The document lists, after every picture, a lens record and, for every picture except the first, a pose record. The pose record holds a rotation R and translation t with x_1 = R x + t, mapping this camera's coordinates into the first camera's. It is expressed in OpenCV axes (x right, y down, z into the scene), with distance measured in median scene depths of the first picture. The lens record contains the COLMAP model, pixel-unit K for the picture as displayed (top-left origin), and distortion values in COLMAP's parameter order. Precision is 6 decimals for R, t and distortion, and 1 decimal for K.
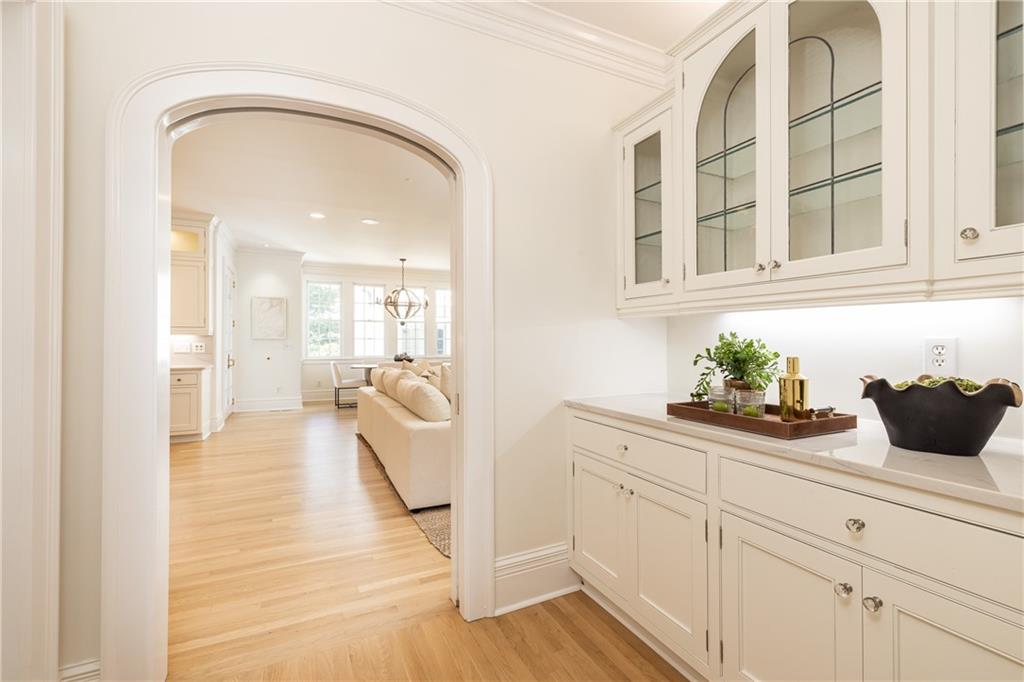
lens RADIAL K [[436.1, 0, 540.5], [0, 436.1, 342.1], [0, 0, 1]] dist [0.000877, 0.000234]
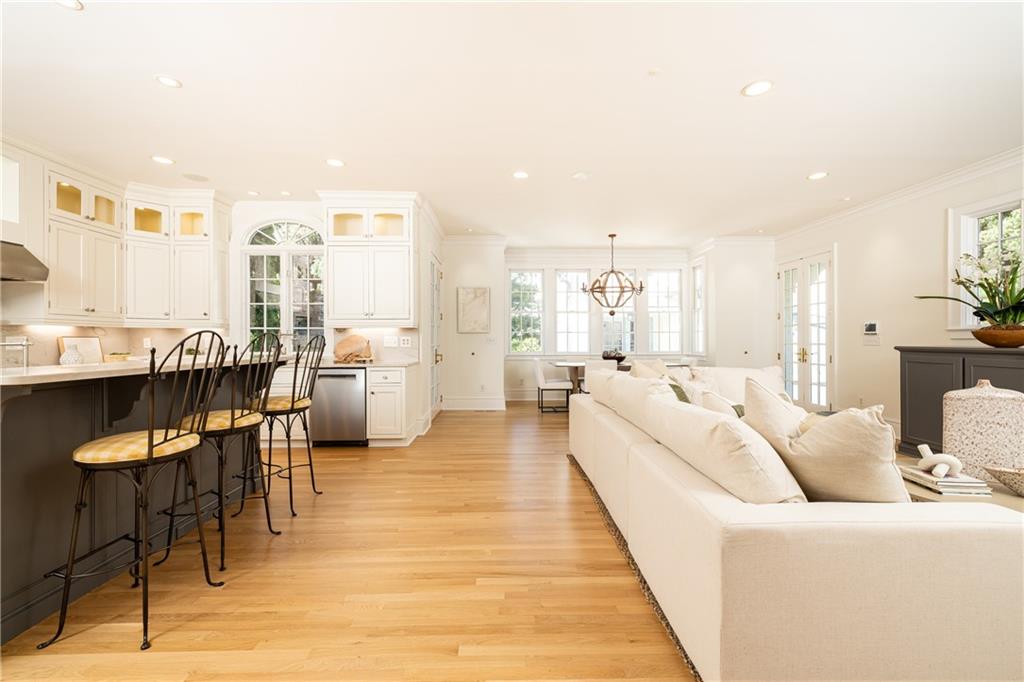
lens RADIAL K [[436.1, 0, 512.2], [0, 436.1, 338.1], [0, 0, 1]] dist [0.000877, 0.000234]
pose [[0.884944, -0.001844, -0.465695, -0.102517], [0.002512, 0.999997, 0.000814, 0.003210], [0.465691, -0.001890, 0.884945, 0.188764]]
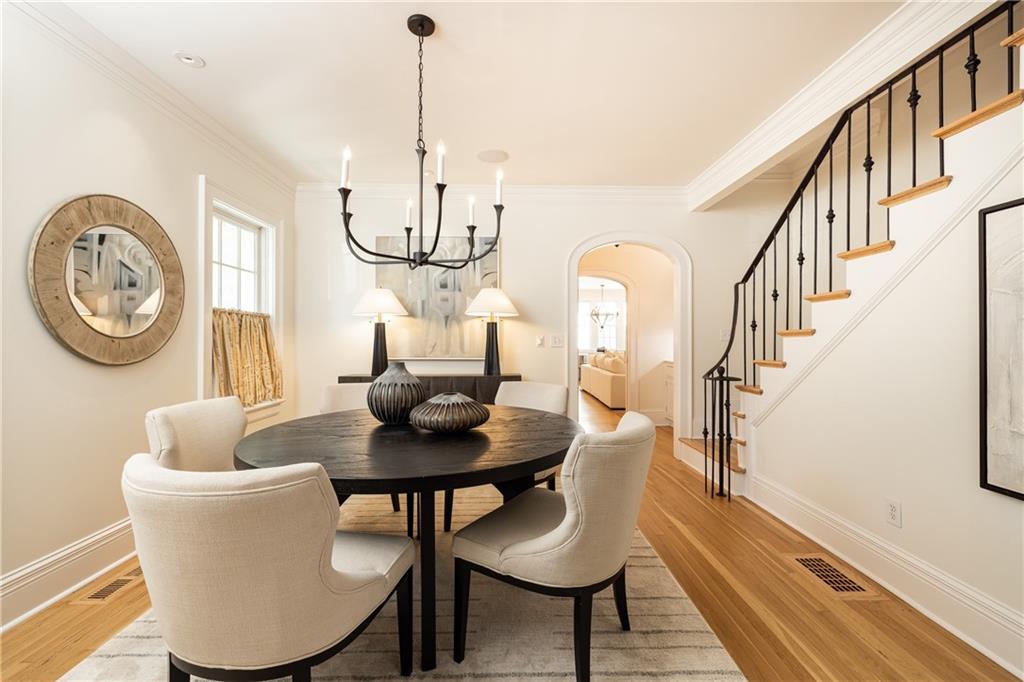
lens RADIAL K [[436.1, 0, 515.0], [0, 436.1, 339.8], [0, 0, 1]] dist [0.000877, 0.000234]
pose [[0.883605, 0.004313, -0.468213, 0.129067], [-0.003550, 0.999991, 0.002514, -0.002774], [0.468220, -0.000559, 0.883612, -0.490779]]
